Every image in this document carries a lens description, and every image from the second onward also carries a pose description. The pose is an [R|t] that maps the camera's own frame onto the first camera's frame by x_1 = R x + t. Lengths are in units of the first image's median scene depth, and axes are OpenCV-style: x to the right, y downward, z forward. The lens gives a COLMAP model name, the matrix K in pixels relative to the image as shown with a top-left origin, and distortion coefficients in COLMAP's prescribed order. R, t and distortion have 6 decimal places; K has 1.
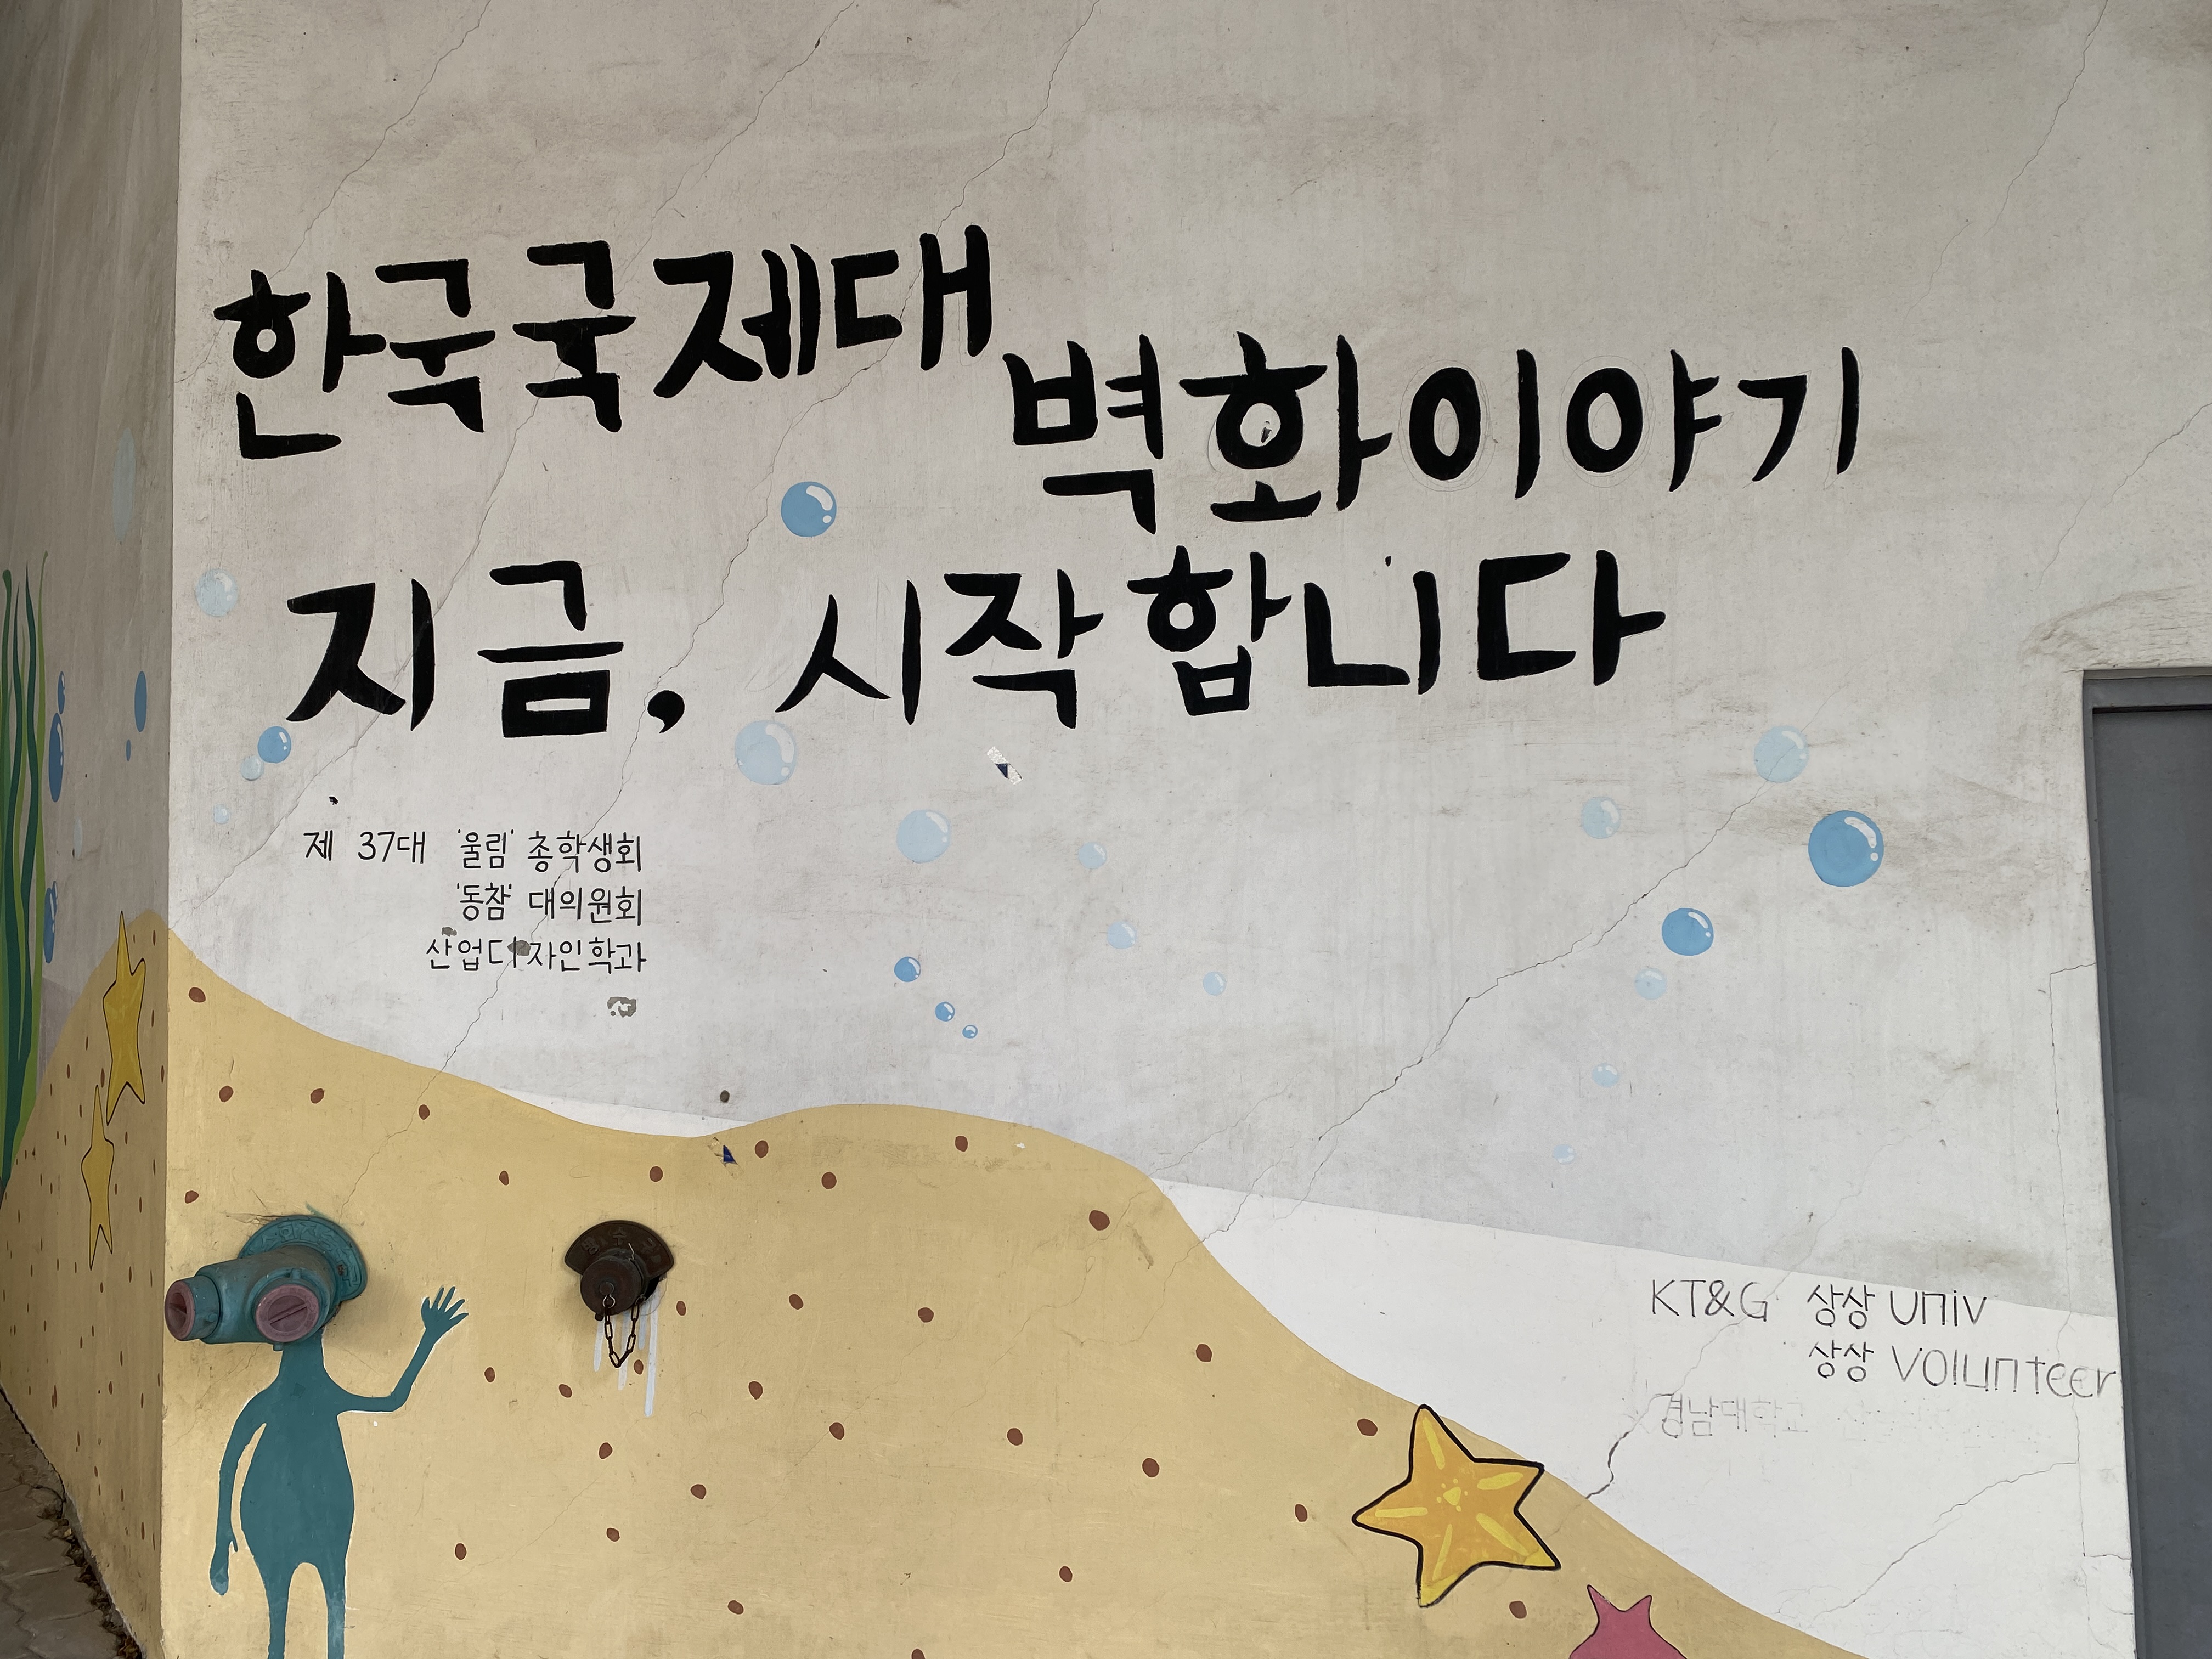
lens RADIAL K [[1685.5, 0, 1119.2], [0, 1685.5, 840.7], [0, 0, 1]] dist [0.025732, -0.015888]
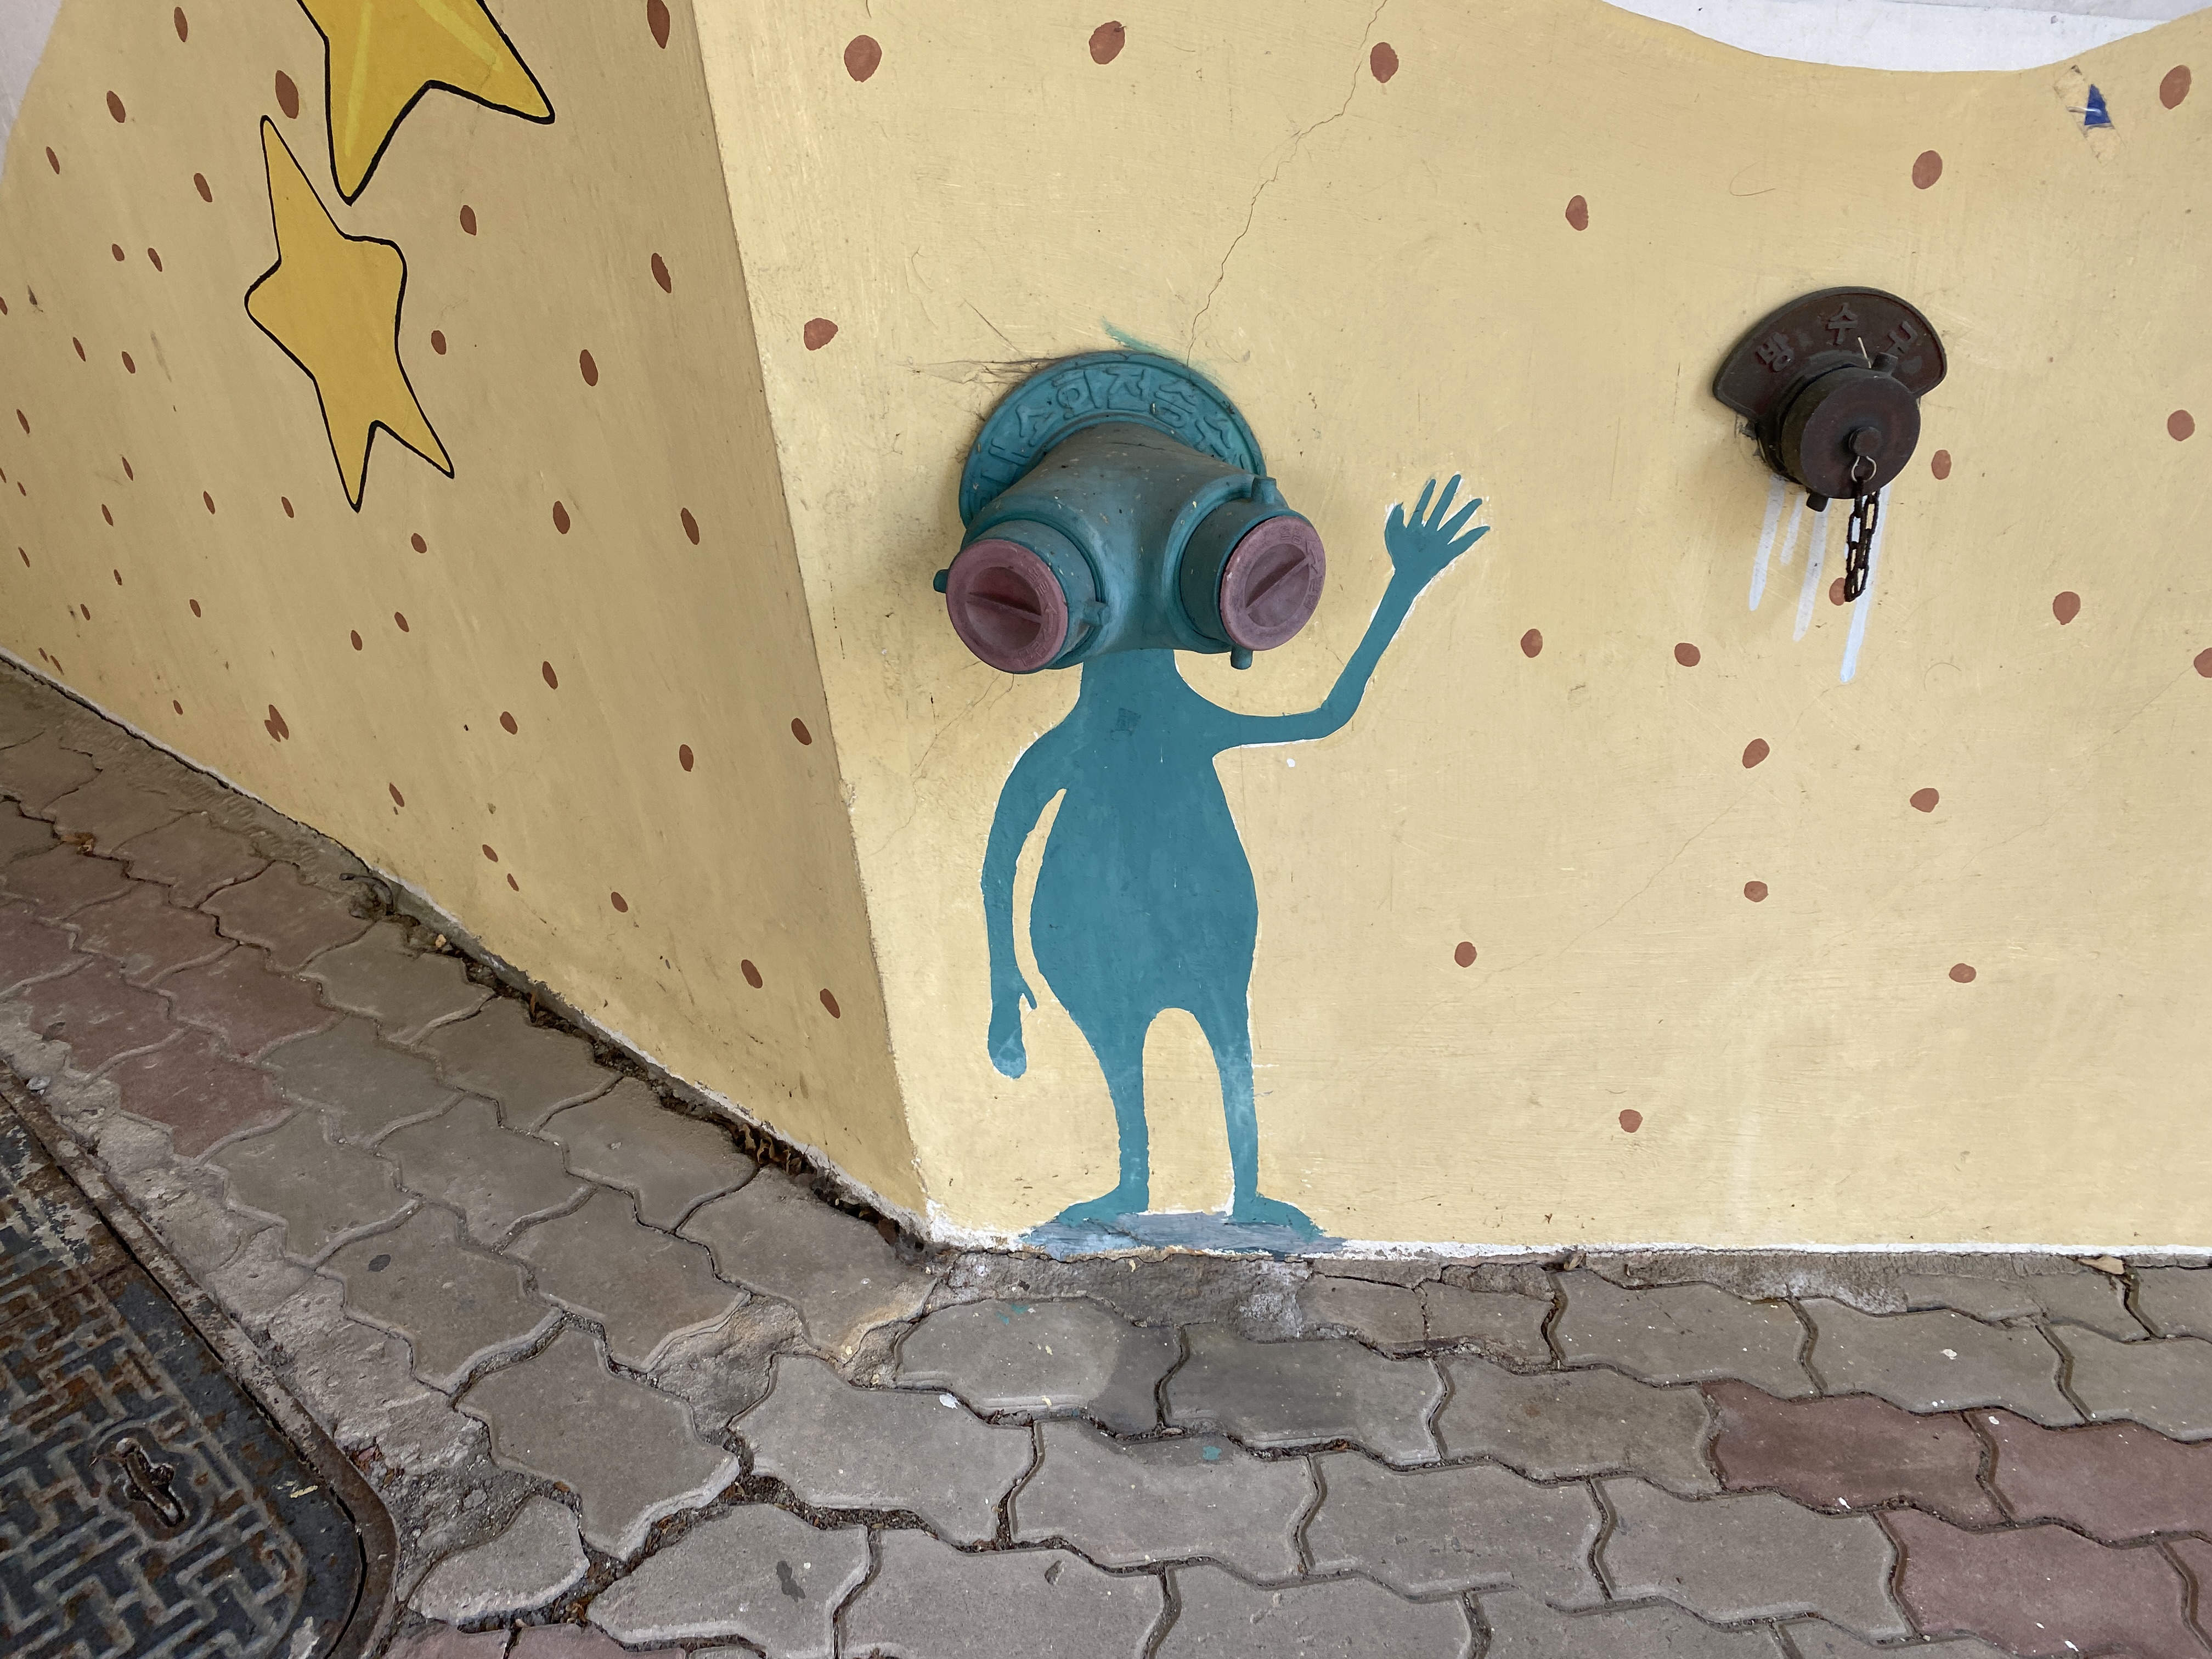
lens RADIAL K [[1685.5, 0, 1093.3], [0, 1685.5, 846.0], [0, 0, 1]] dist [0.025732, -0.015888]
pose [[0.984112, -0.137317, 0.112546, -0.553425], [0.060861, 0.856397, 0.512719, 0.109921], [-0.166789, -0.497723, 0.851148, 0.580155]]
